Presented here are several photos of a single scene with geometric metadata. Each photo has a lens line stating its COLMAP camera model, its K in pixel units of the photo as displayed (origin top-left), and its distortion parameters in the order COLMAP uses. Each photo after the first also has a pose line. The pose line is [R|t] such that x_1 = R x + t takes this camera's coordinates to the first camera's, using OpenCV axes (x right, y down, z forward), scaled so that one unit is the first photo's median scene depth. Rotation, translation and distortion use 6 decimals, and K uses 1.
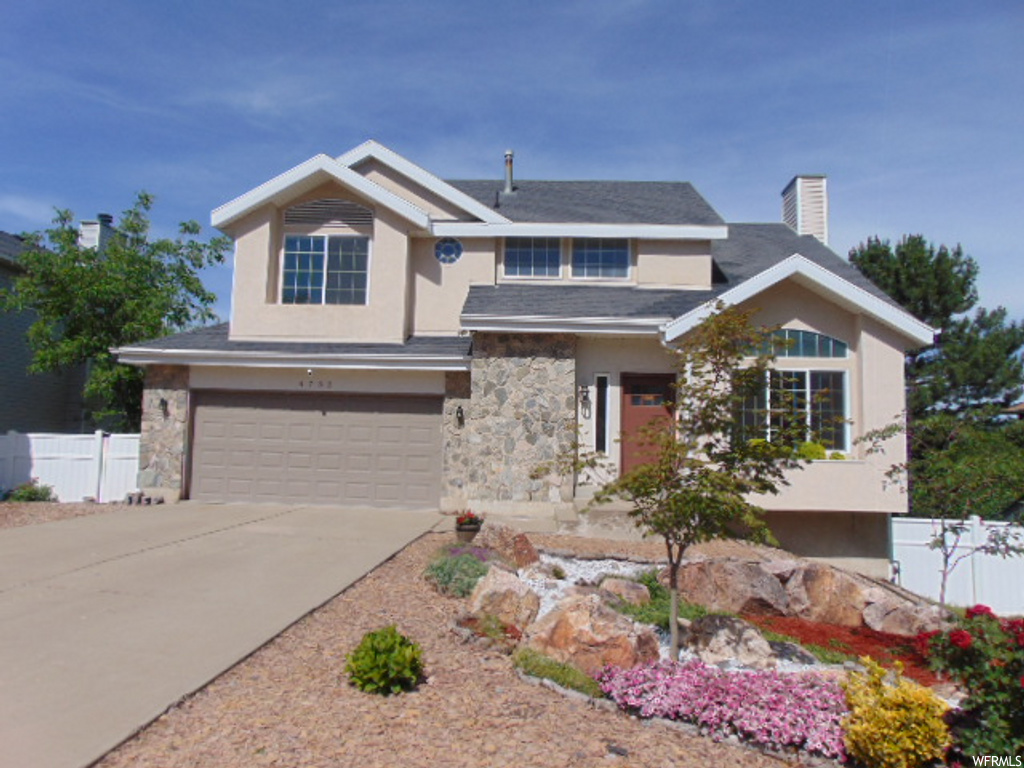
lens RADIAL K [[764.6, 0, 504.7], [0, 764.6, 381.8], [0, 0, 1]] dist [-0.007684, 0.019773]
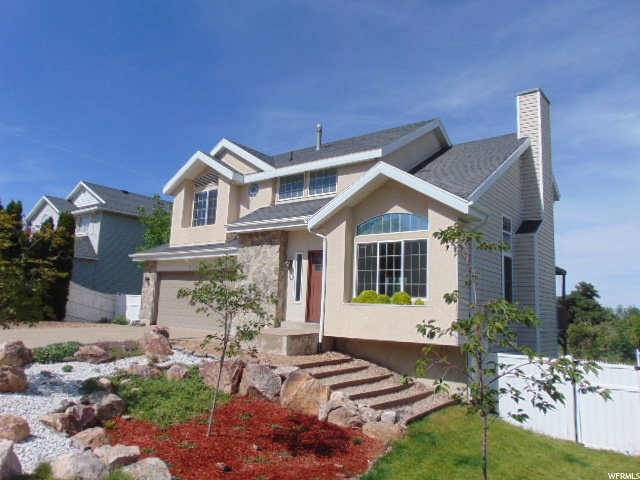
lens RADIAL K [[477.9, 0, 314.1], [0, 477.9, 238.9], [0, 0, 1]] dist [-0.007684, 0.019773]
pose [[0.811970, -0.078448, -0.578403, 0.713826], [0.037745, 0.995910, -0.082087, 0.043774], [0.582477, 0.044821, 0.811610, 0.178082]]
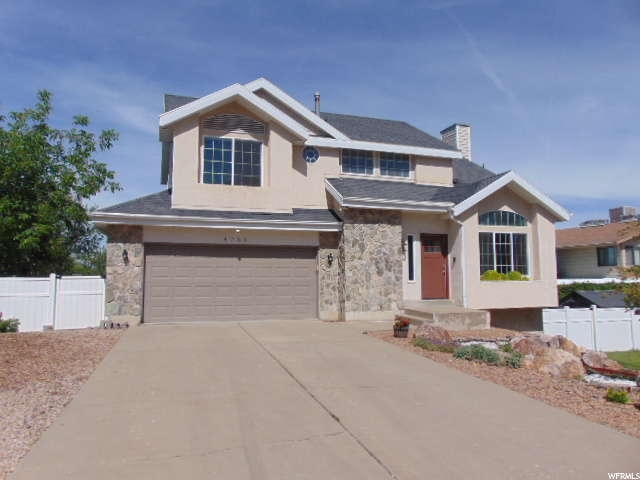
lens RADIAL K [[477.9, 0, 318.8], [0, 477.9, 239.2], [0, 0, 1]] dist [-0.007684, 0.019773]
pose [[0.929308, 0.002211, 0.369300, -0.437172], [-0.006973, 0.999909, 0.011561, -0.009203], [-0.369241, -0.013319, 0.929238, 0.081281]]
